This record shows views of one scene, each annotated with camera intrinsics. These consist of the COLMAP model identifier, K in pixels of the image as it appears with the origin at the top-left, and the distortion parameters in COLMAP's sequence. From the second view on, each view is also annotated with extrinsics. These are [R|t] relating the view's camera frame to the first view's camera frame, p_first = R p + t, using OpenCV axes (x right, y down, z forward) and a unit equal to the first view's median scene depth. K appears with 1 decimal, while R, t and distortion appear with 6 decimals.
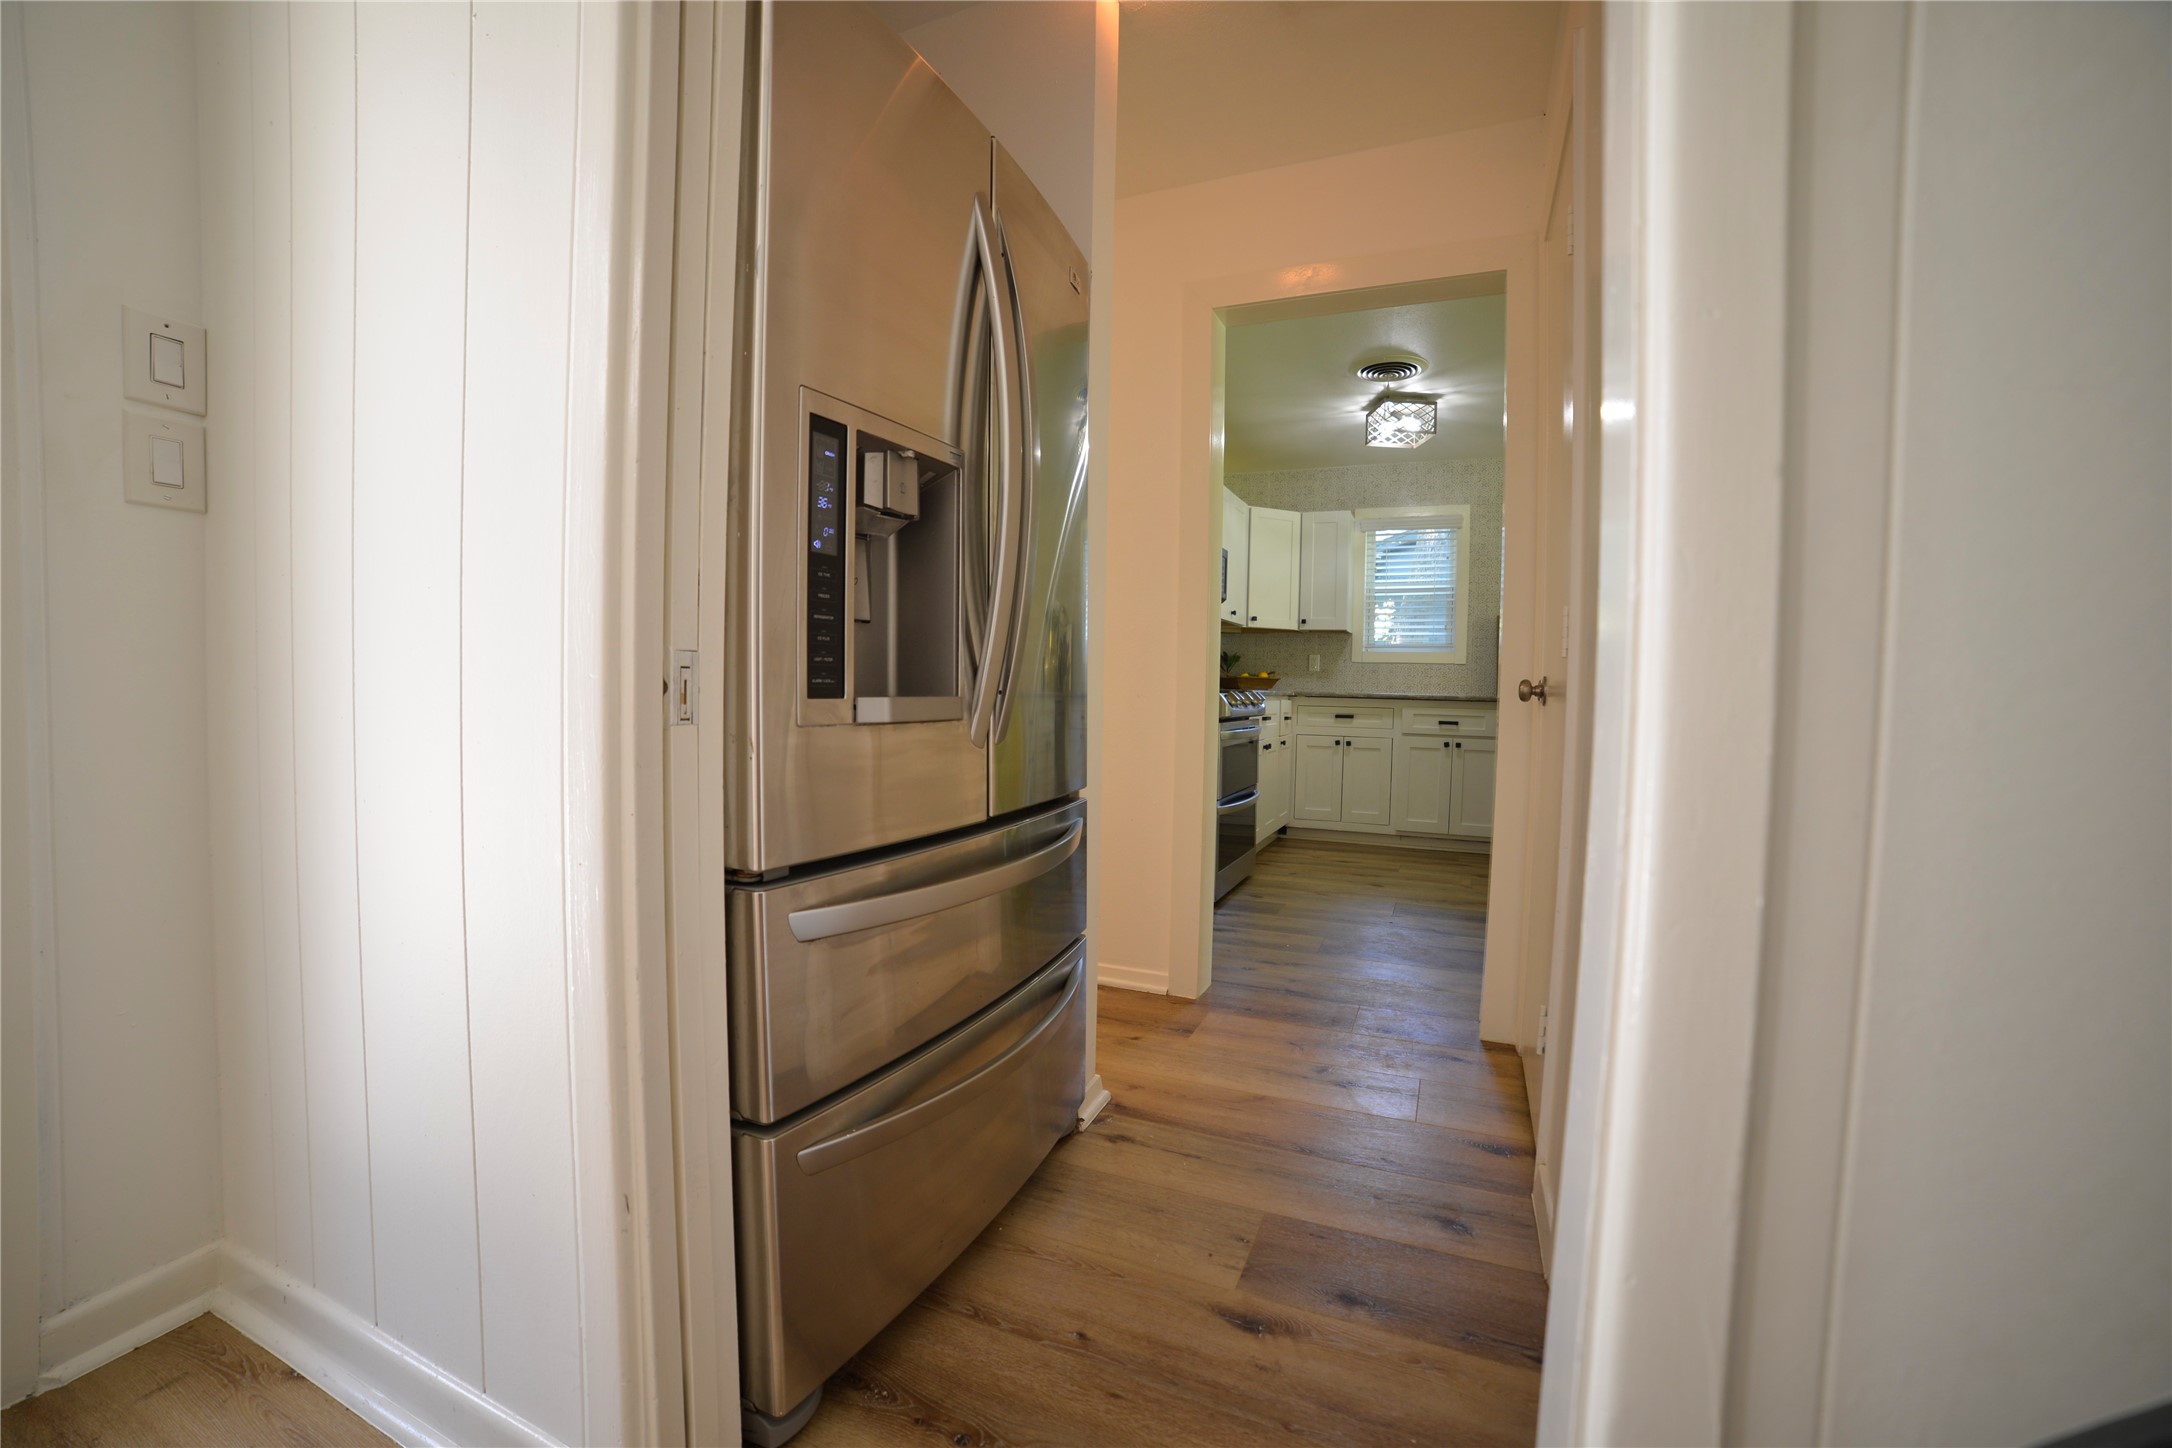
lens RADIAL K [[891.8, 0, 1101.1], [0, 891.8, 714.0], [0, 0, 1]] dist [-0.112579, 0.043013]
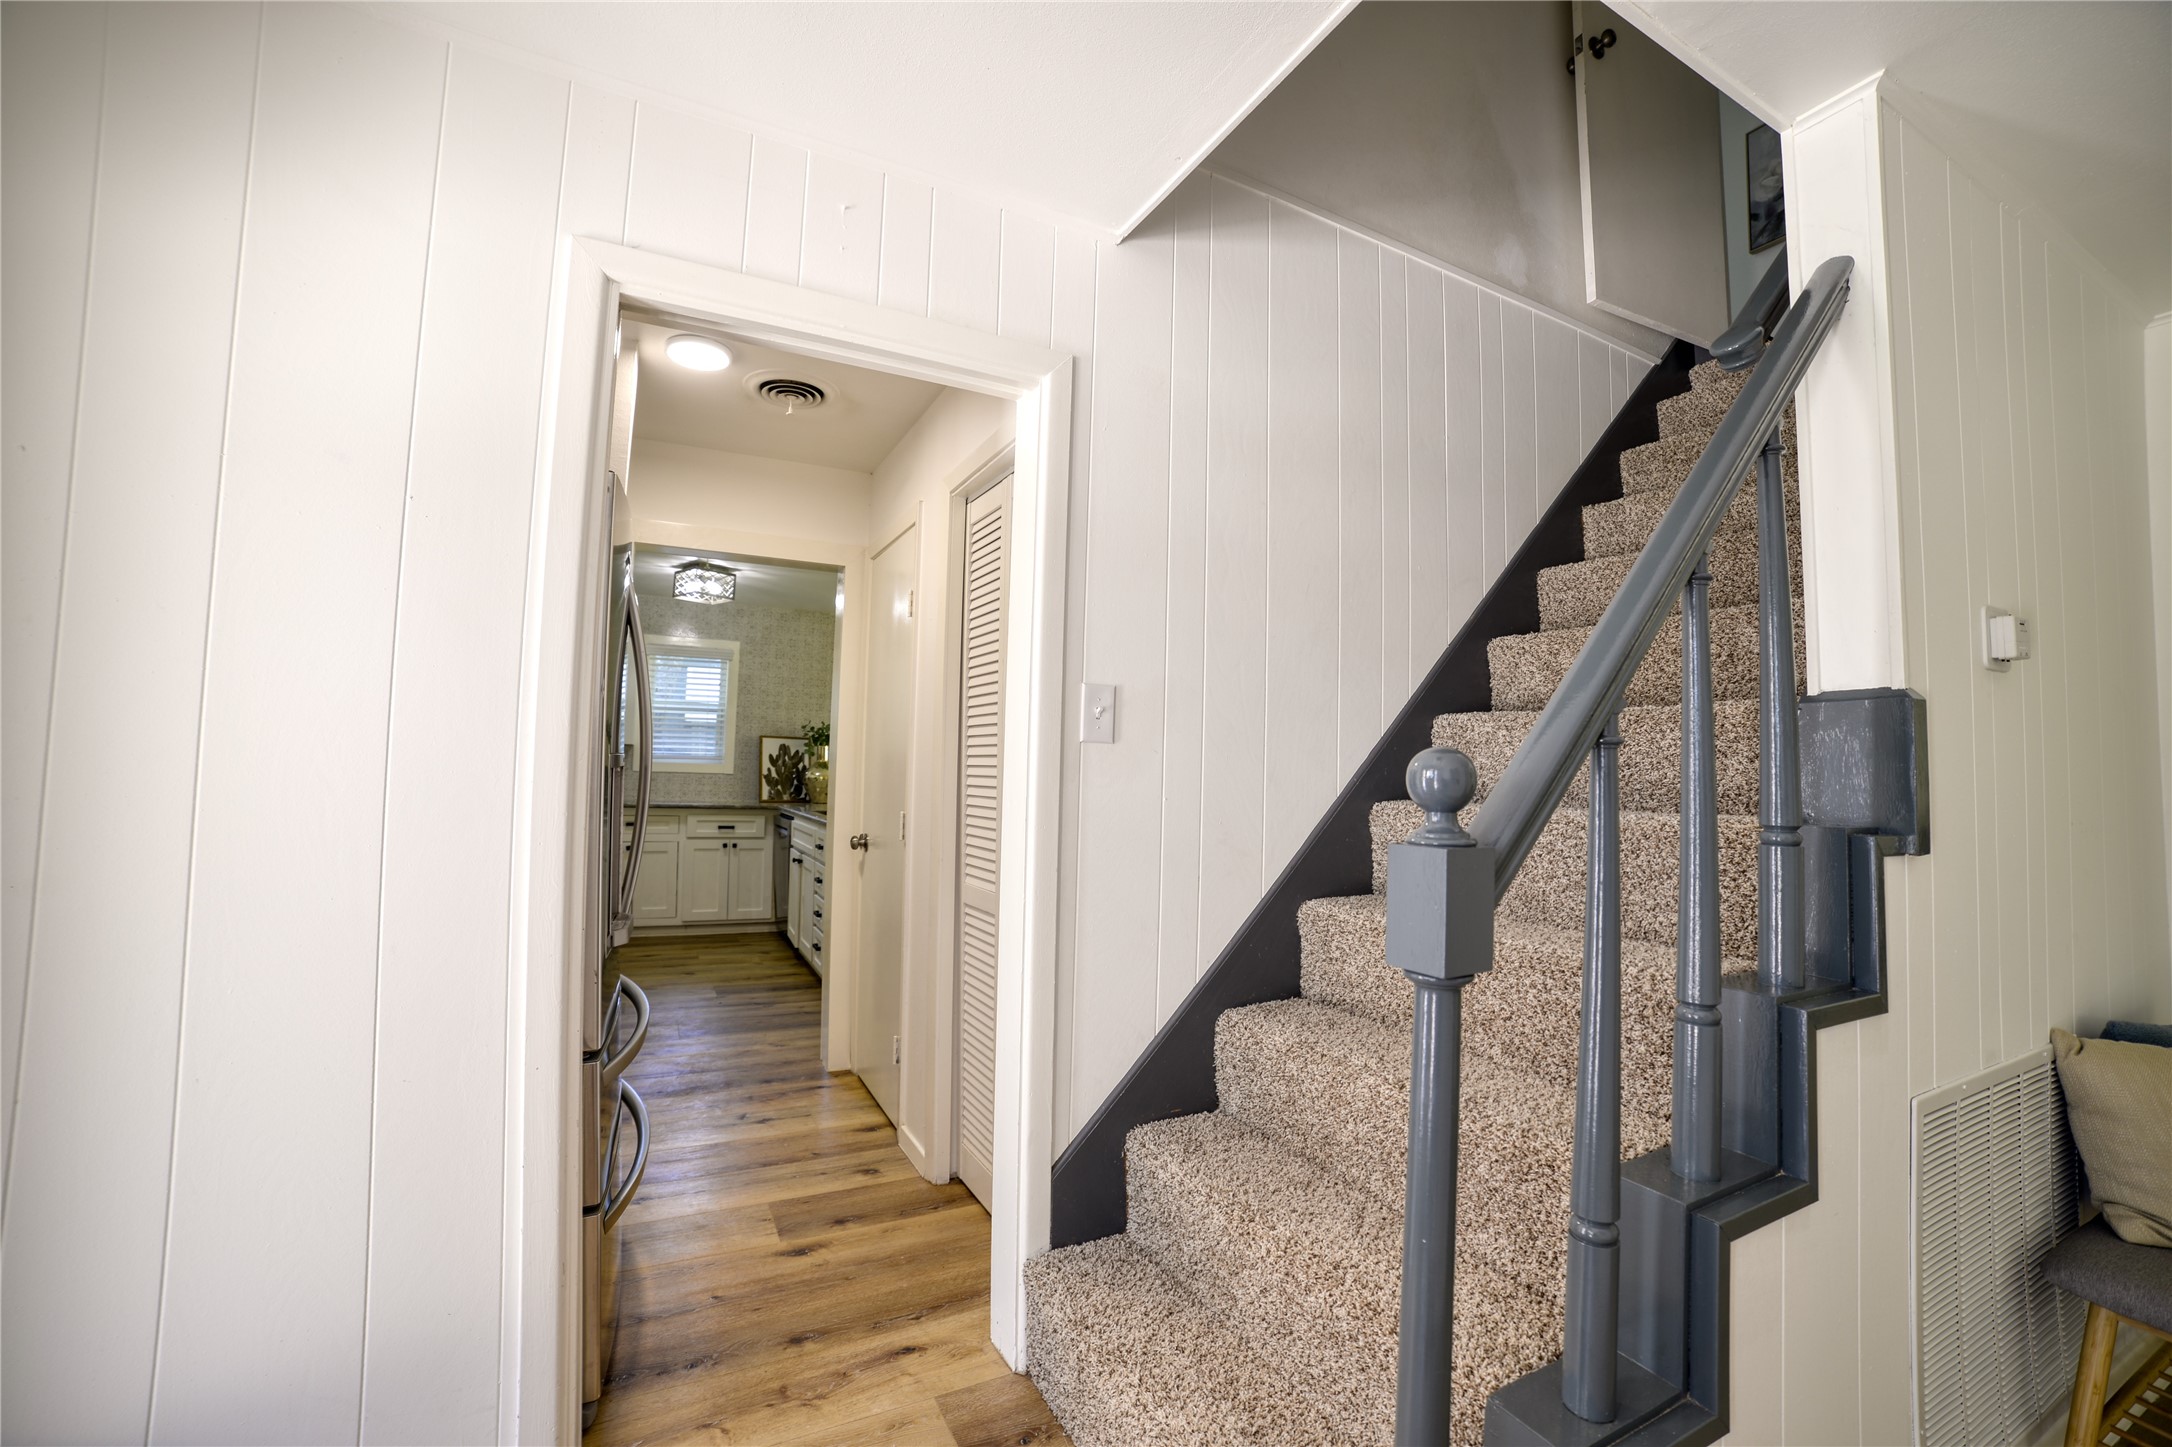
lens RADIAL K [[891.8, 0, 1101.1], [0, 891.8, 713.5], [0, 0, 1]] dist [-0.112579, 0.043013]
pose [[0.627918, 0.035952, 0.777449, -0.226653], [0.007929, 0.998585, -0.052581, -0.080313], [-0.778239, 0.039181, 0.626745, -0.170550]]
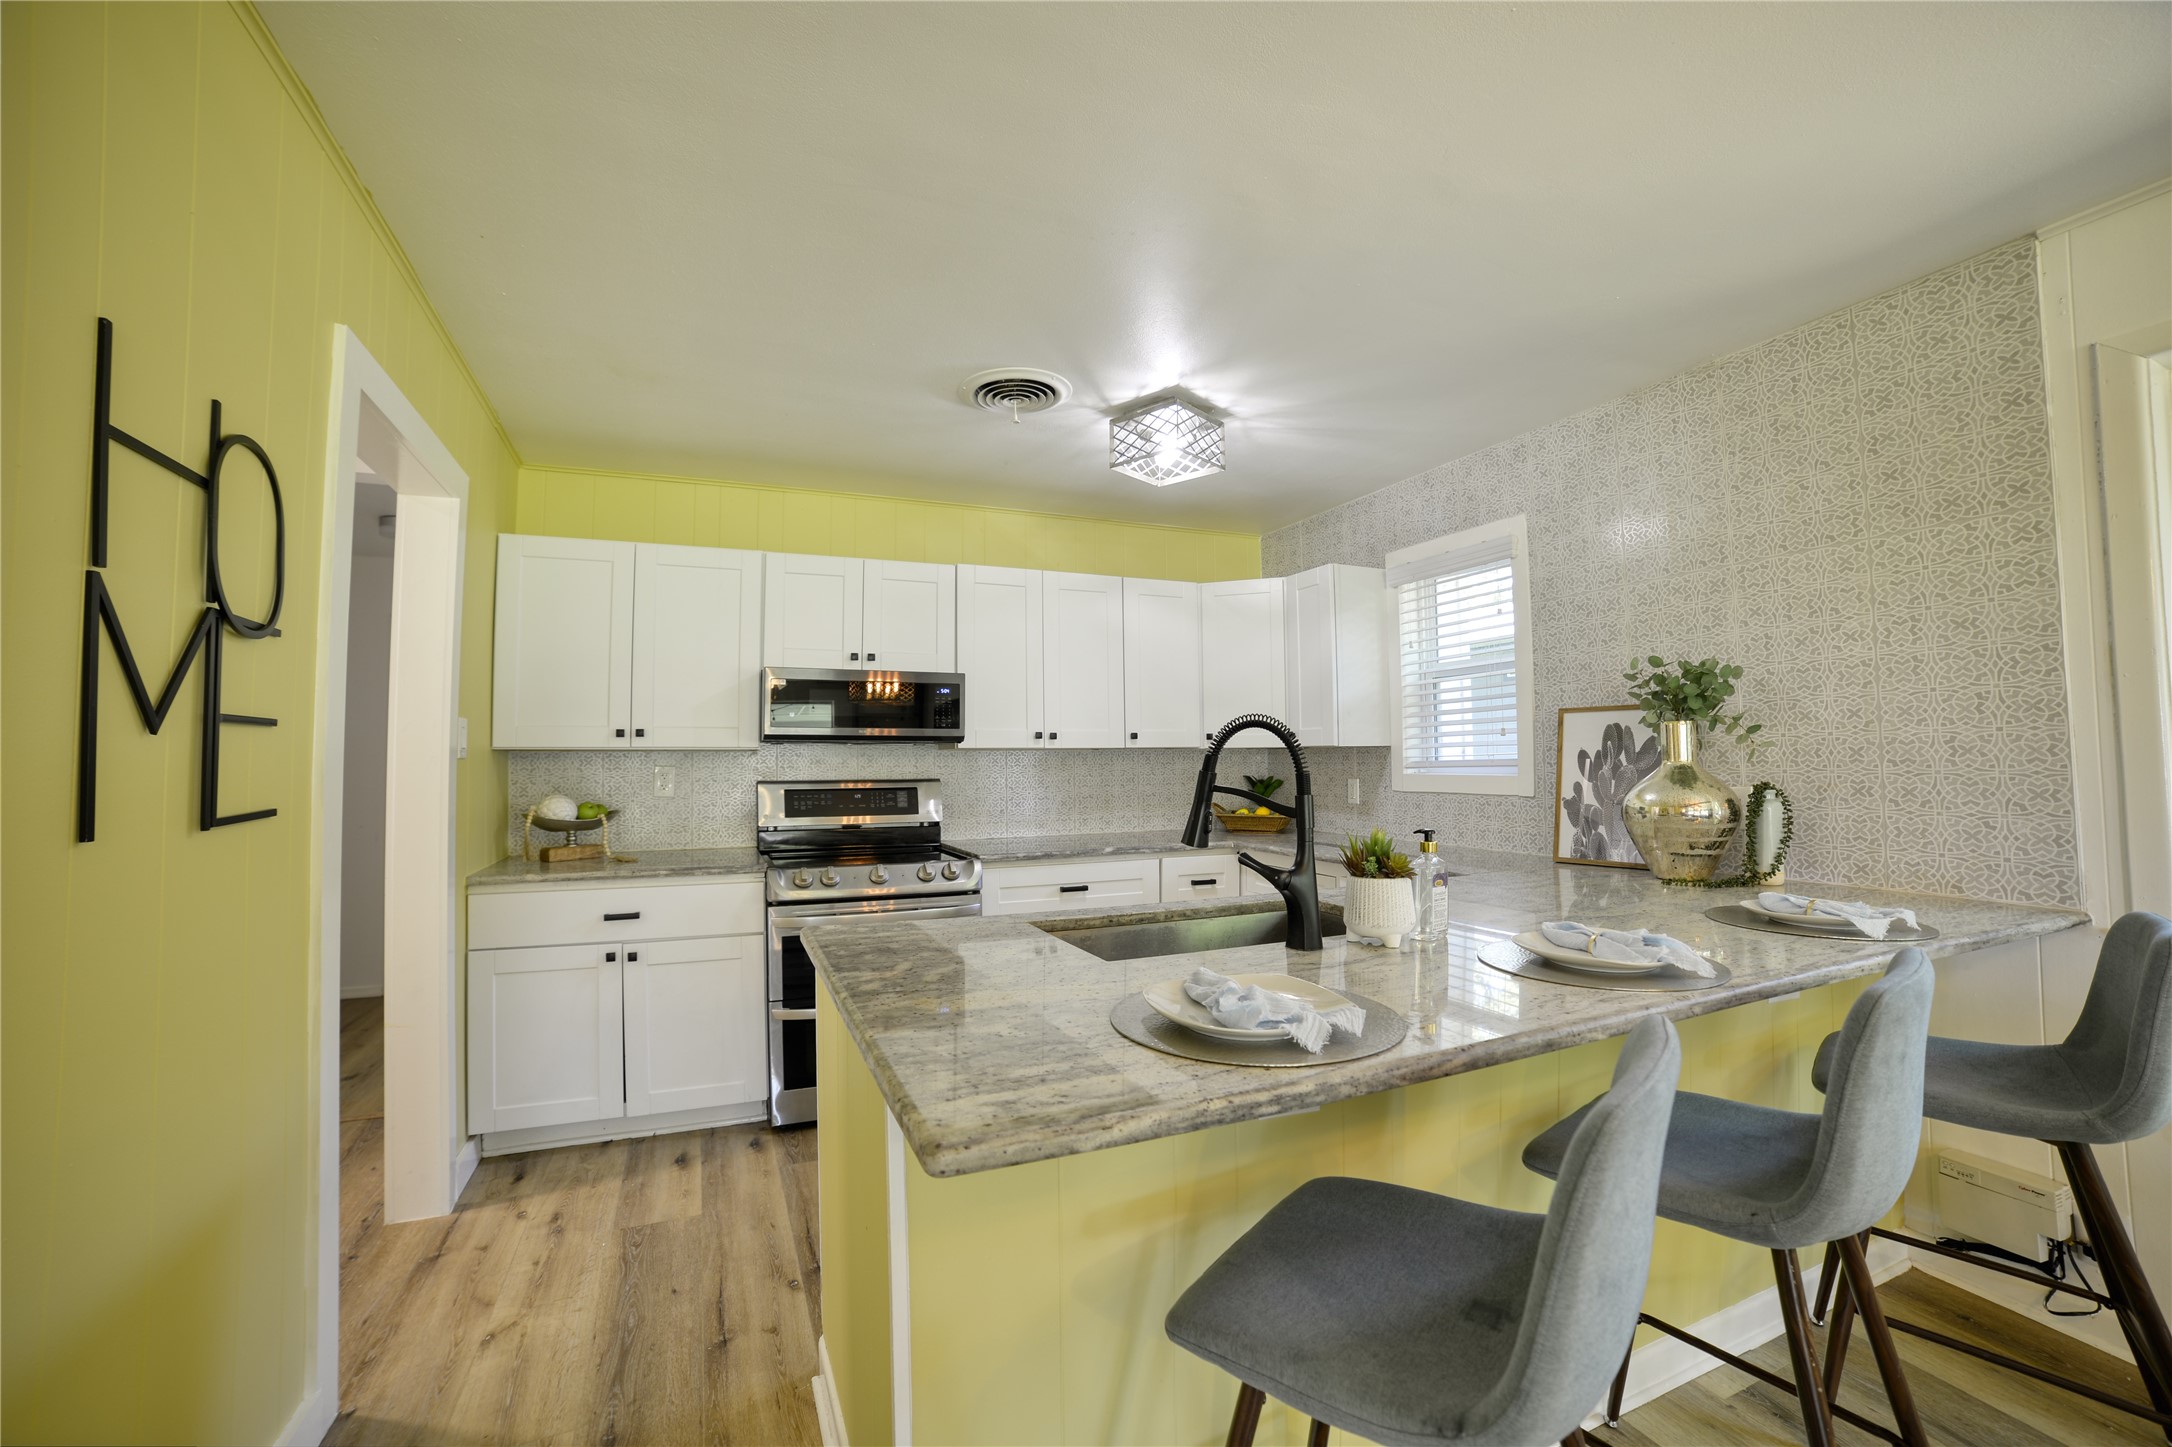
lens RADIAL K [[891.8, 0, 1101.1], [0, 891.8, 713.5], [0, 0, 1]] dist [-0.112579, 0.043013]
pose [[0.736650, -0.067767, -0.672871, 0.651237], [0.015230, 0.996377, -0.083674, -0.074542], [0.676103, 0.051390, 0.735013, 0.445010]]
